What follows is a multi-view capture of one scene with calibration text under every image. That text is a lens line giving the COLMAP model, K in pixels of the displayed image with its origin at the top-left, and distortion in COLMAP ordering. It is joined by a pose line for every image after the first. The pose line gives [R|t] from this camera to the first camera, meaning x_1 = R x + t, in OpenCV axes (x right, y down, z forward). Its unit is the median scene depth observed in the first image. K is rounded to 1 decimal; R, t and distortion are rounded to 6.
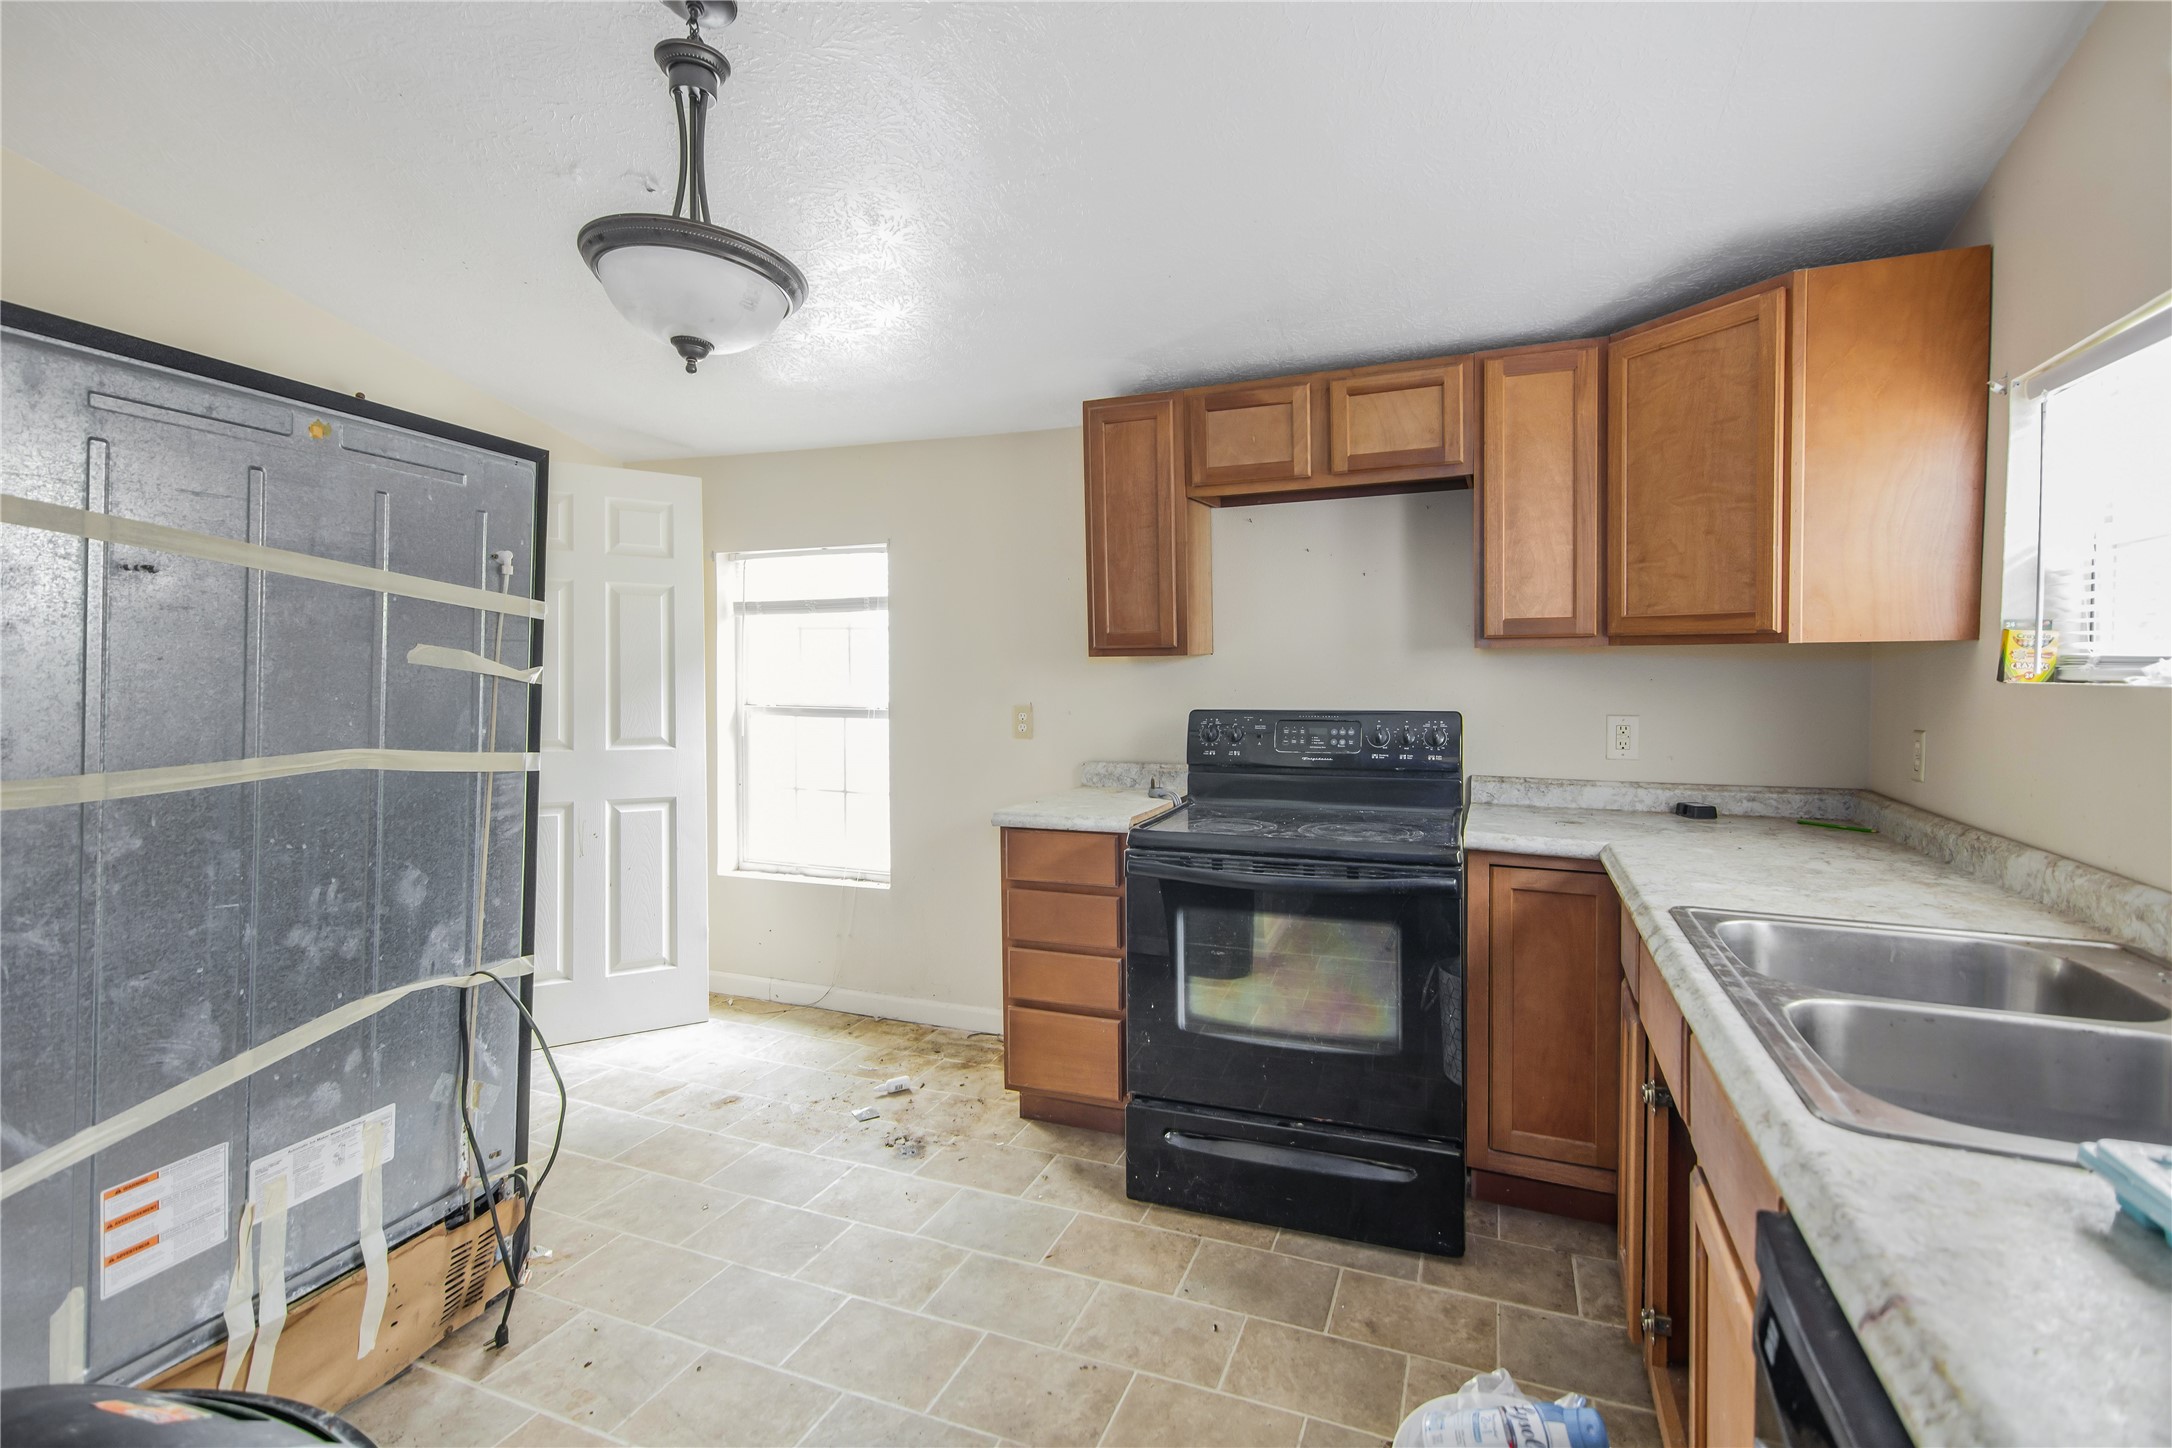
lens RADIAL K [[994.6, 0, 1060.5], [0, 994.6, 683.2], [0, 0, 1]] dist [0.024199, -0.011187]
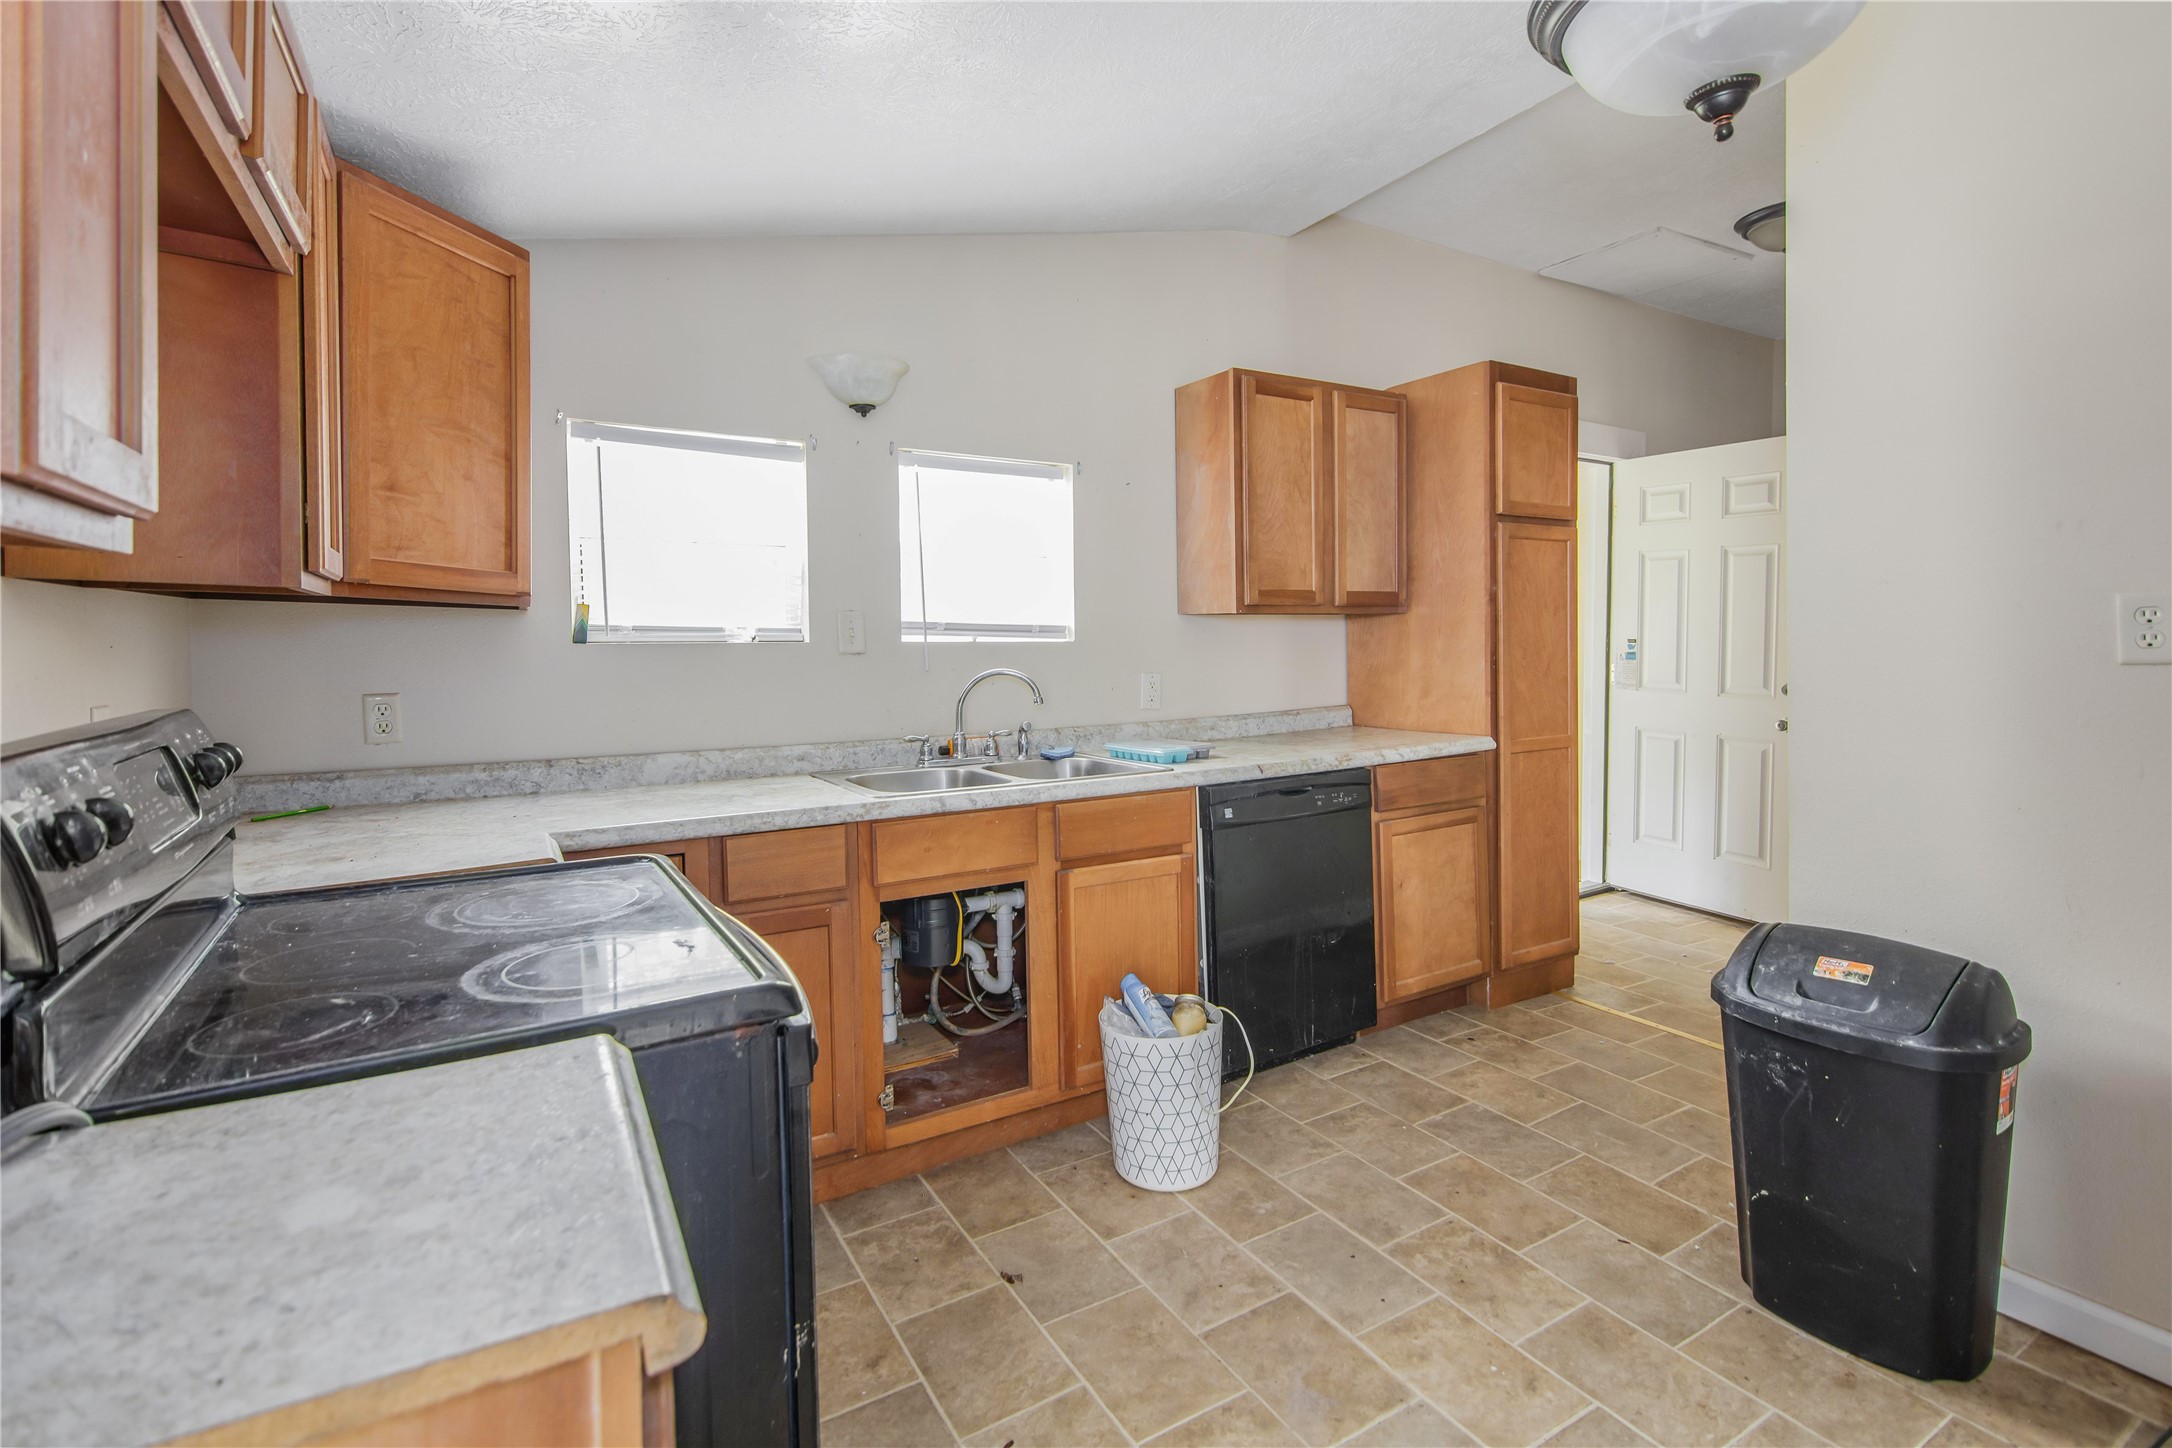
lens RADIAL K [[994.6, 0, 1060.5], [0, 994.6, 683.2], [0, 0, 1]] dist [0.024199, -0.011187]
pose [[-0.797953, -0.020768, 0.602362, -0.389707], [0.021285, 0.997812, 0.062599, -0.020680], [-0.602344, 0.062773, -0.795765, 1.822776]]
